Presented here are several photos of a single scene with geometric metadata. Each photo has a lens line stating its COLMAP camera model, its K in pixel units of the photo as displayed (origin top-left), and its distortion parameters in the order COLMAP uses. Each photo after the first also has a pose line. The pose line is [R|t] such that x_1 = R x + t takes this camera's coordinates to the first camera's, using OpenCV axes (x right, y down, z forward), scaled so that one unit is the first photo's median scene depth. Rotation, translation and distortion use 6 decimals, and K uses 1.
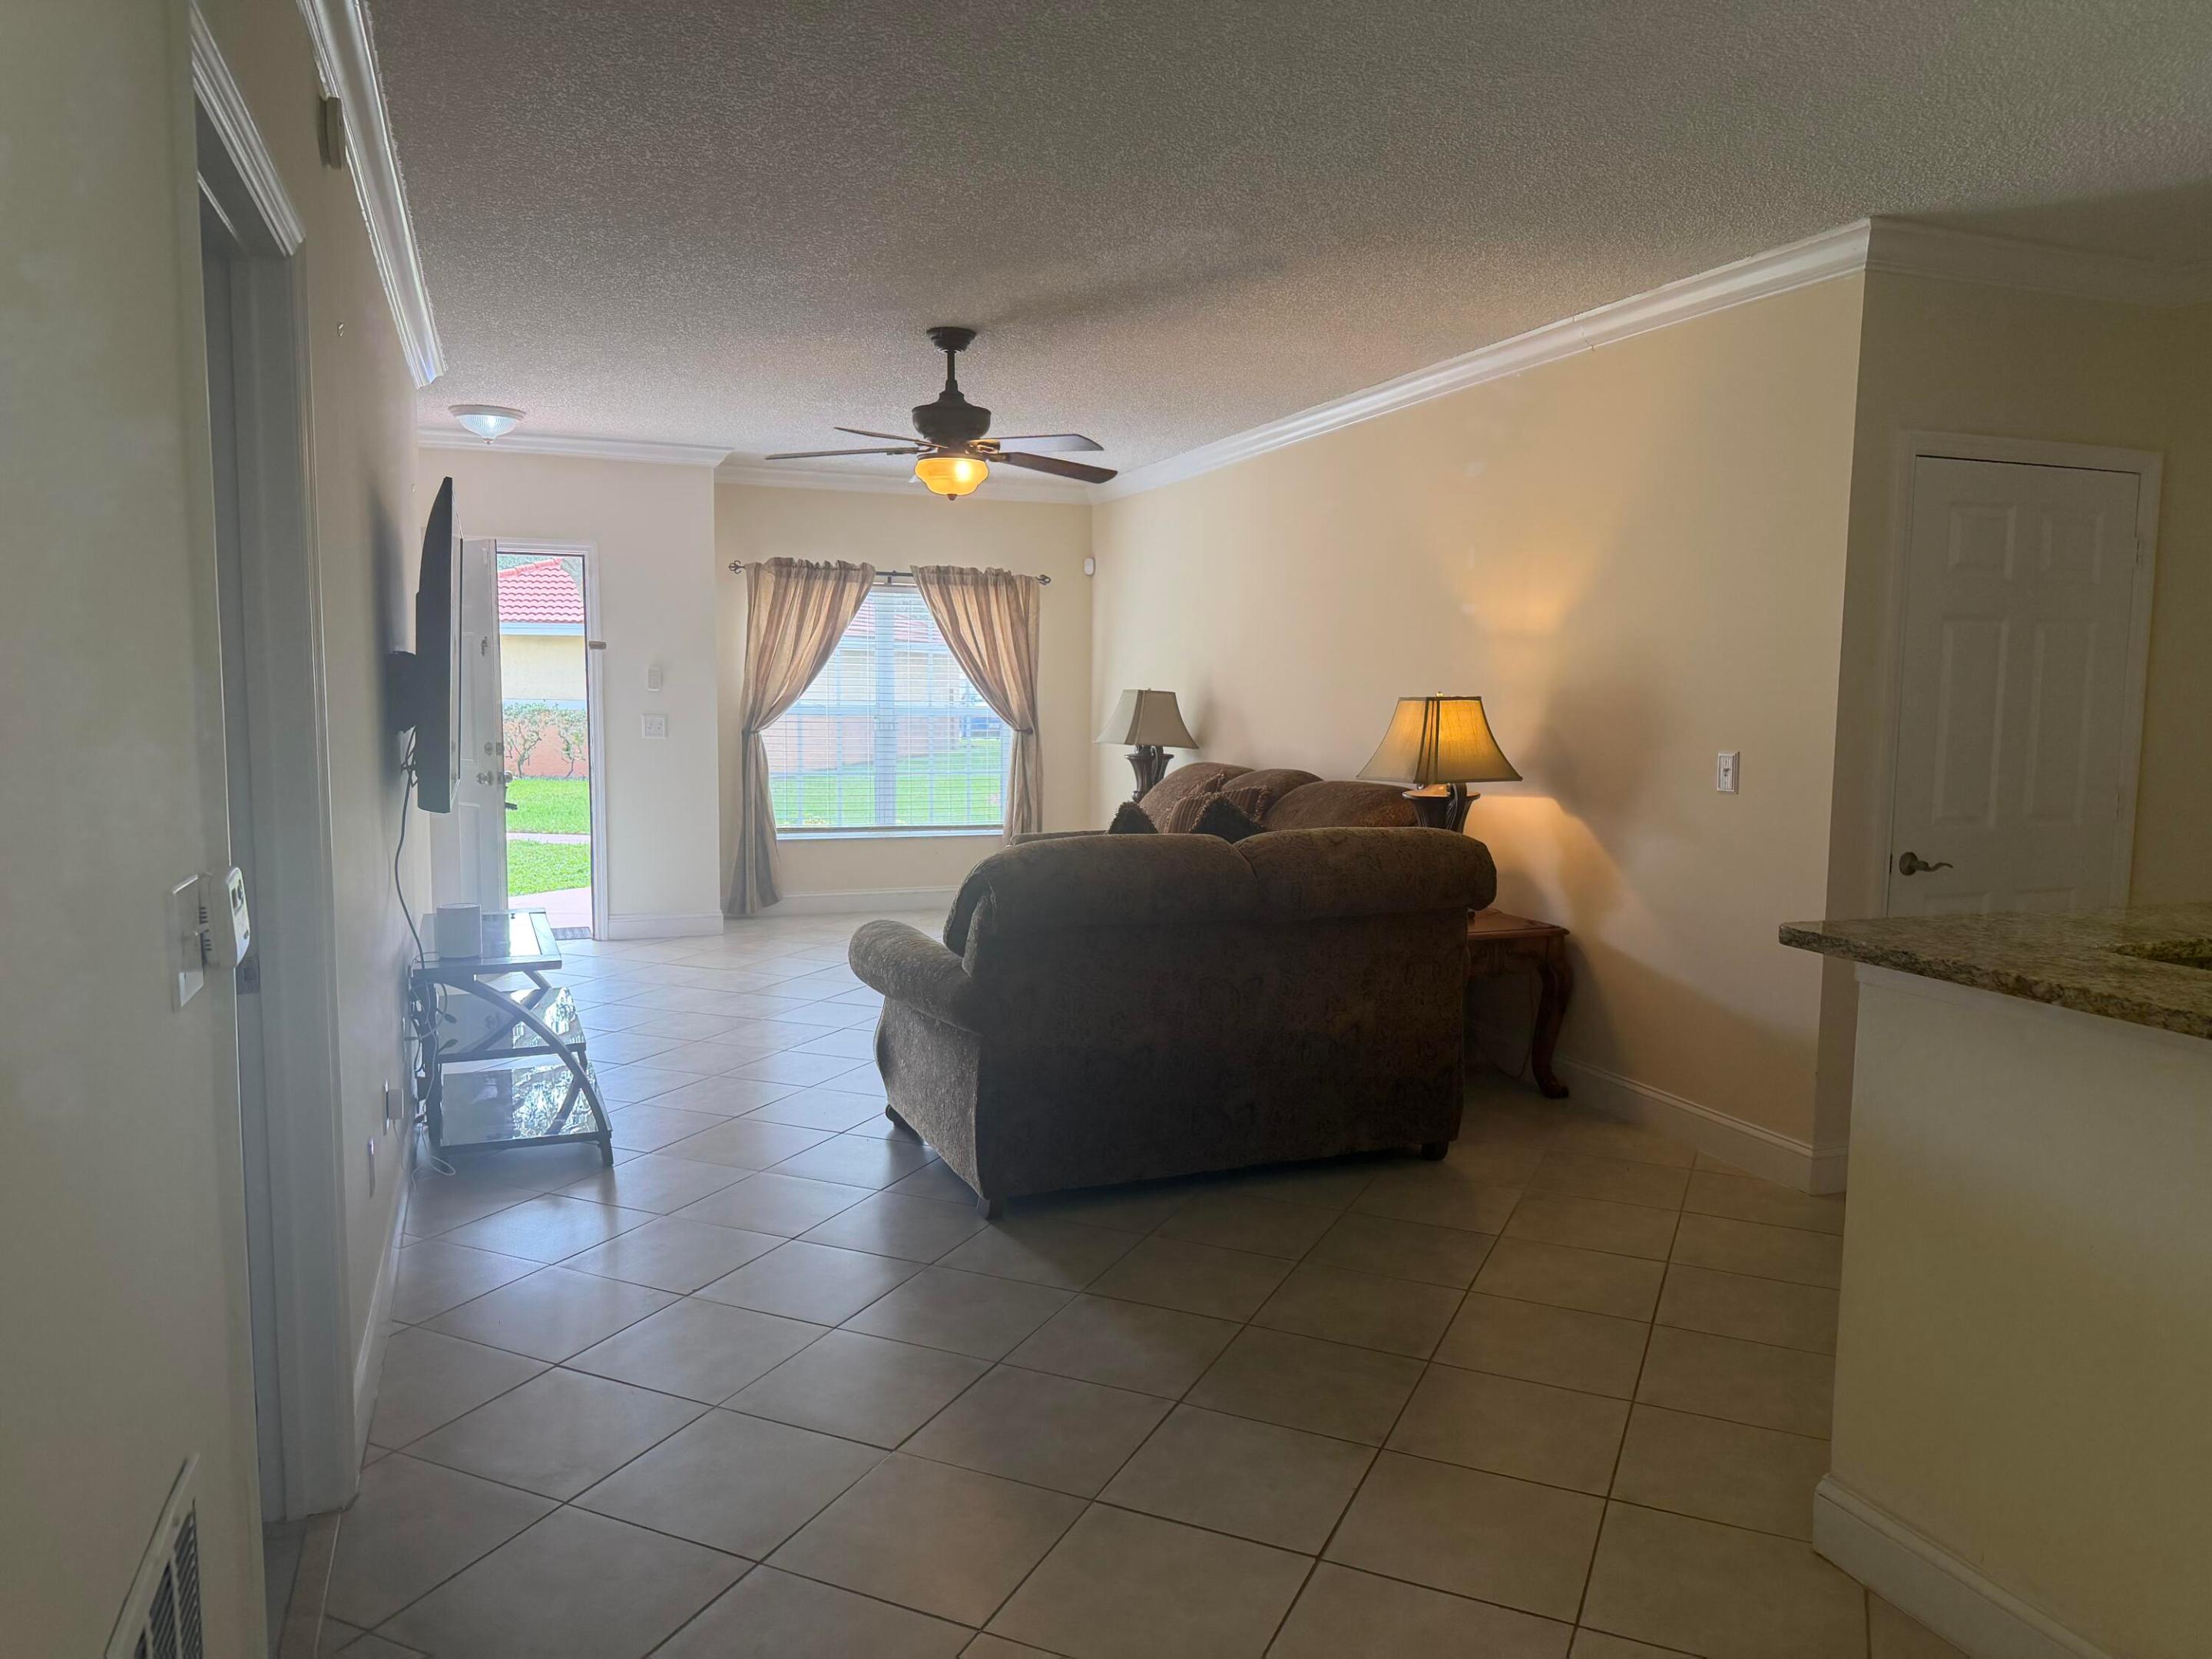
lens RADIAL K [[1520.8, 0, 1092.6], [0, 1520.8, 834.3], [0, 0, 1]] dist [0.215114, -0.242333]
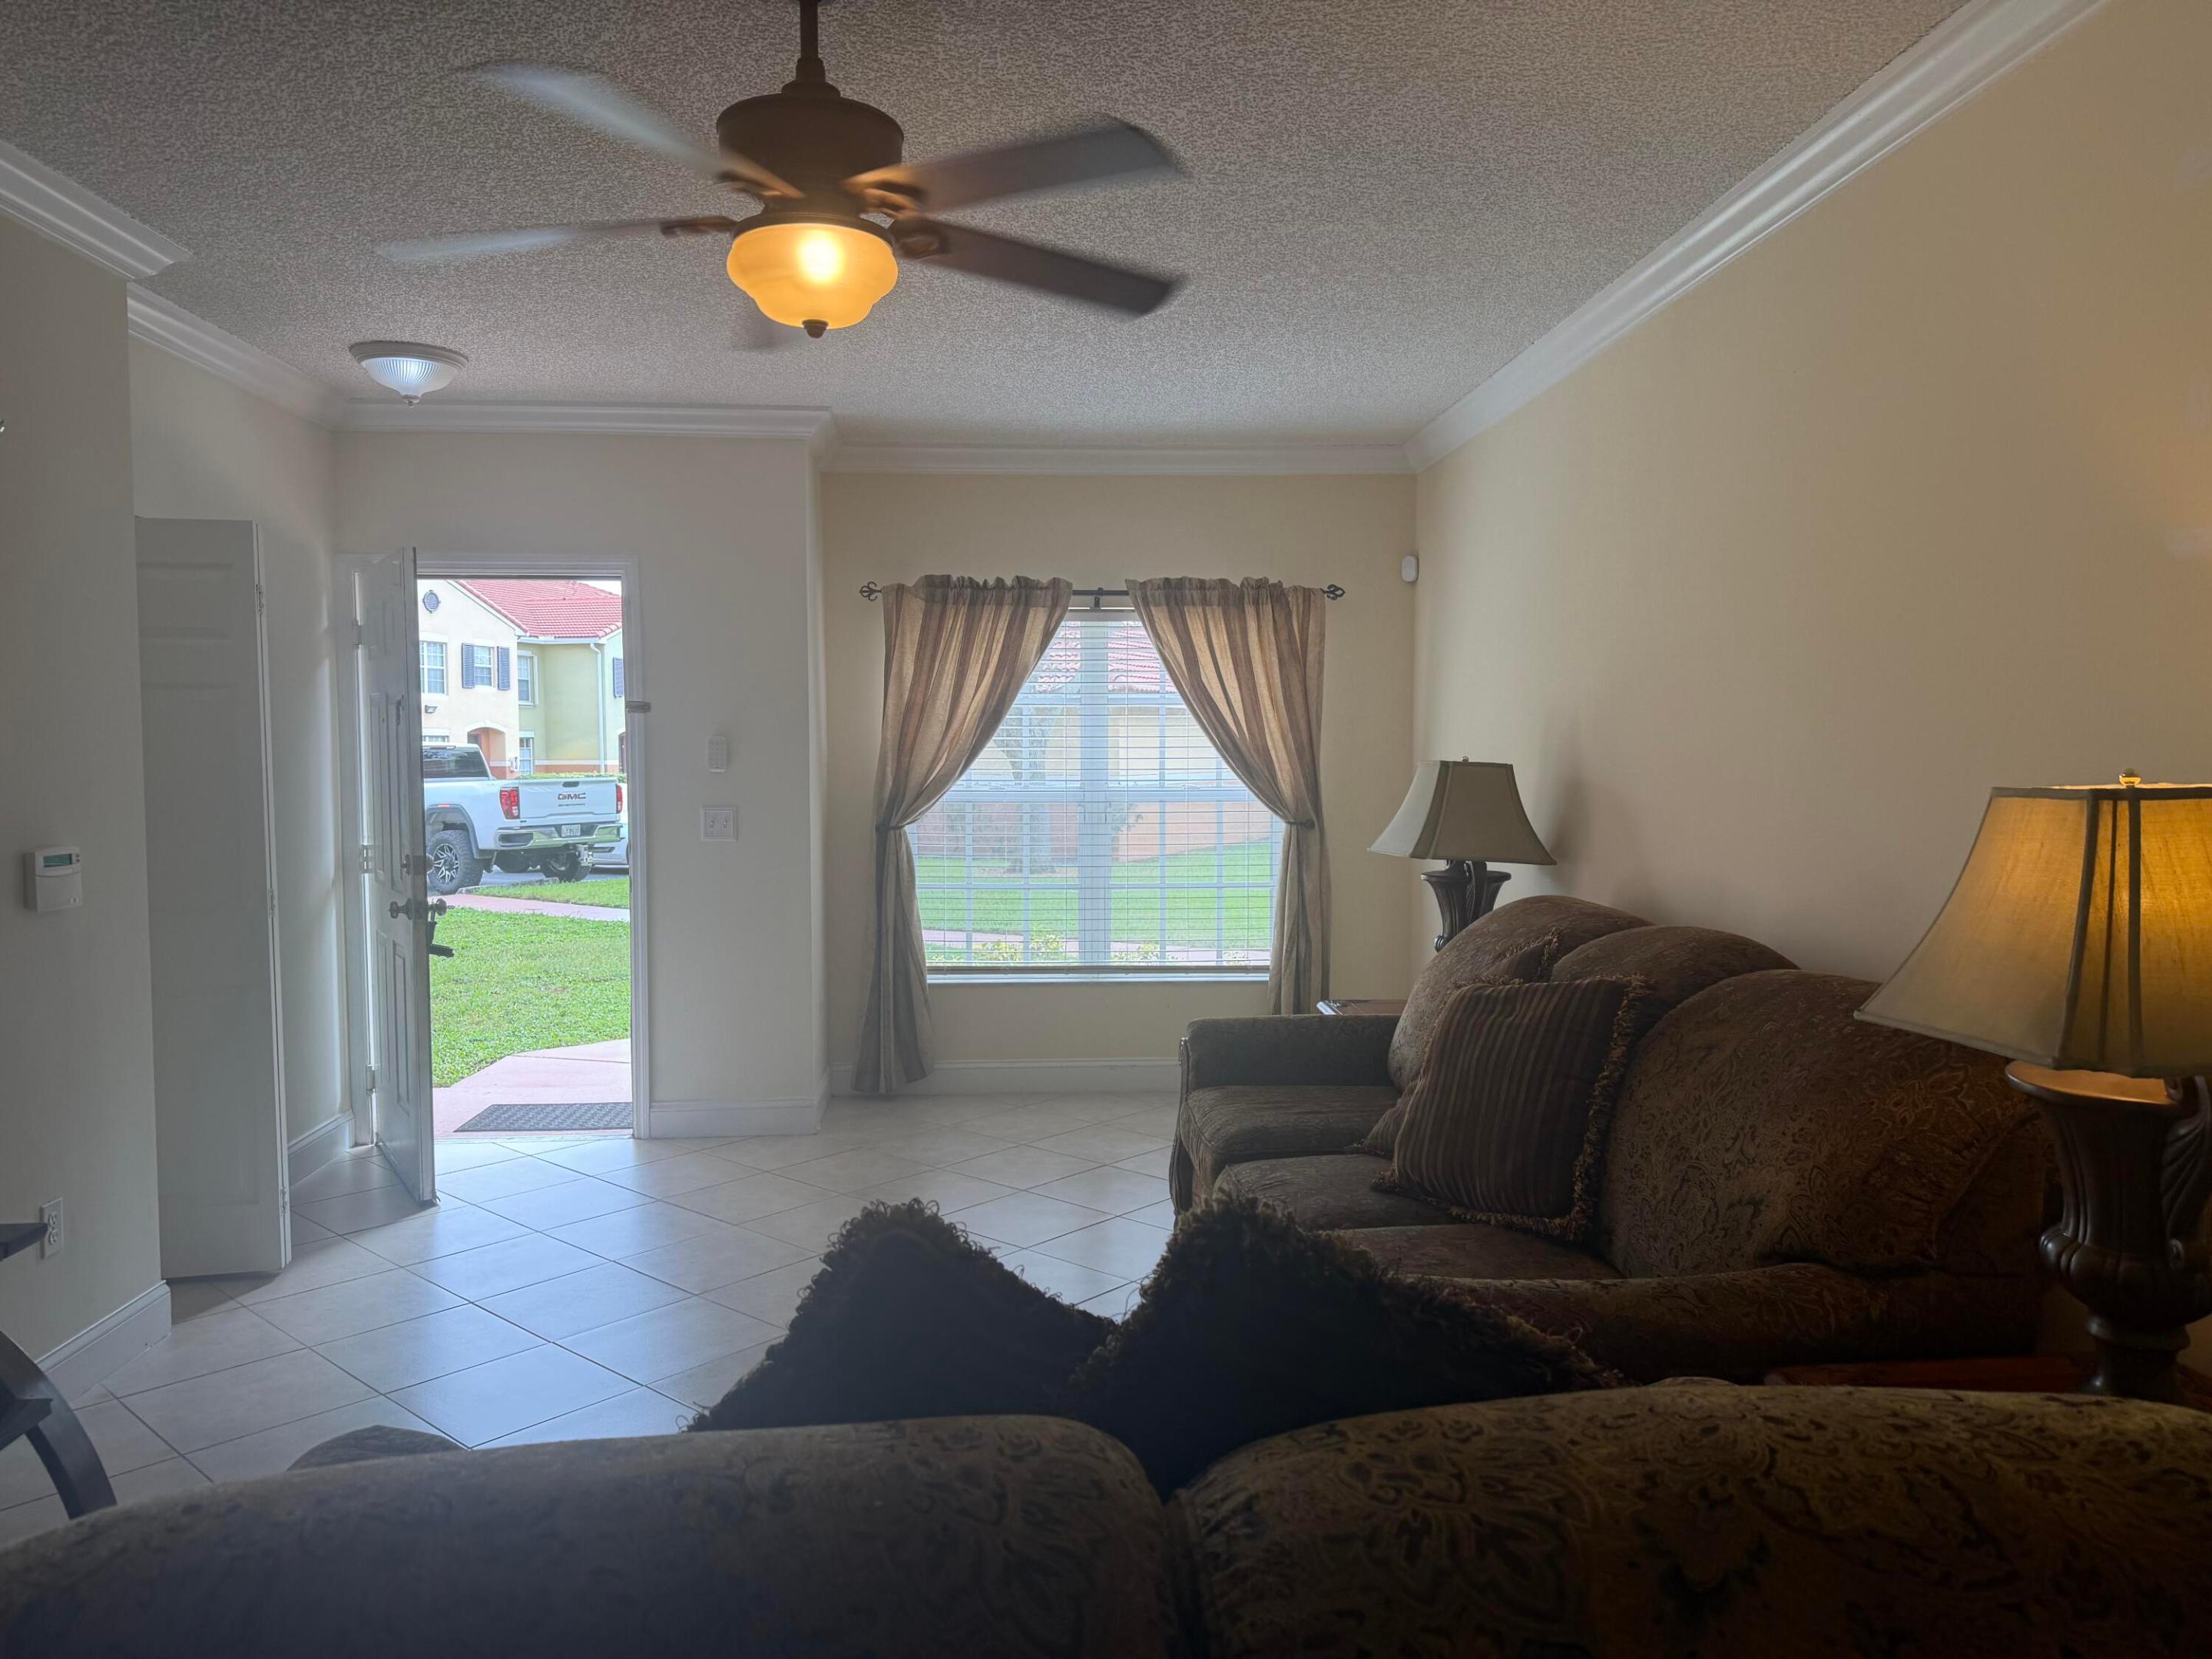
lens RADIAL K [[1520.8, 0, 1092.6], [0, 1520.8, 834.3], [0, 0, 1]] dist [0.215114, -0.242333]
pose [[0.953889, 0.005919, -0.300103, 0.069984], [-0.018783, 0.999023, -0.040000, -0.037656], [0.299573, 0.043792, 0.953068, 0.370978]]
